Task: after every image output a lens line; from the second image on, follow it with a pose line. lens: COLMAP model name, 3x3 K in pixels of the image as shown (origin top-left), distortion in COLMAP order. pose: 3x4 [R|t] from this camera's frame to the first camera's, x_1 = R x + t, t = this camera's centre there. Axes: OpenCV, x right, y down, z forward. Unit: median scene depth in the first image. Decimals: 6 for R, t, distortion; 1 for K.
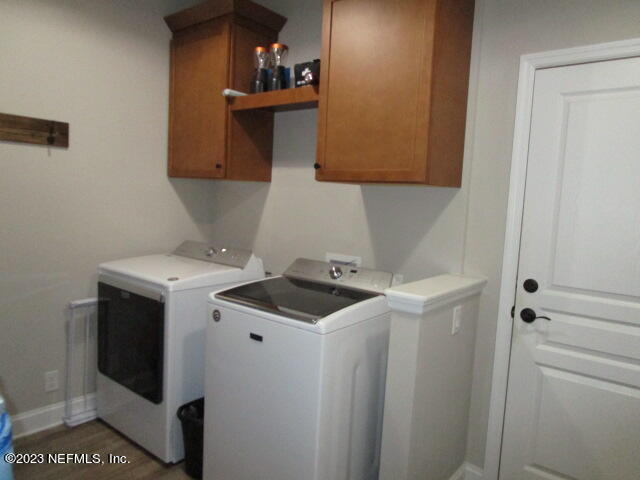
lens RADIAL K [[462.6, 0, 319.9], [0, 462.6, 239.4], [0, 0, 1]] dist [-0.036374, -0.002293]
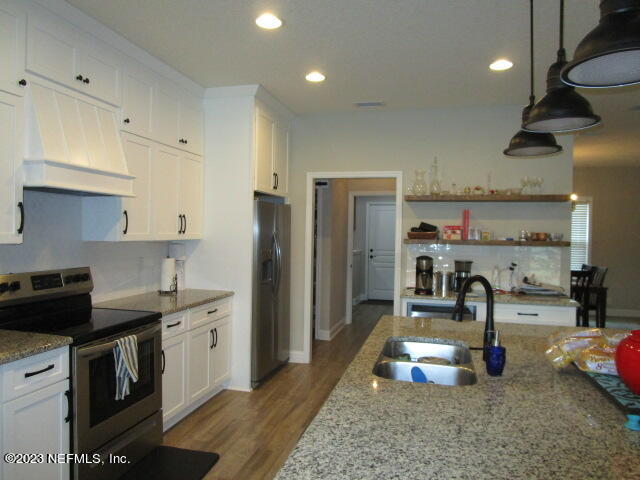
lens RADIAL K [[462.6, 0, 320.6], [0, 462.6, 240.0], [0, 0, 1]] dist [-0.036374, -0.002293]
pose [[0.908546, -0.043459, 0.415519, -1.937690], [0.068361, 0.996635, -0.045237, 0.172985], [-0.412155, 0.069505, 0.908459, -3.026357]]
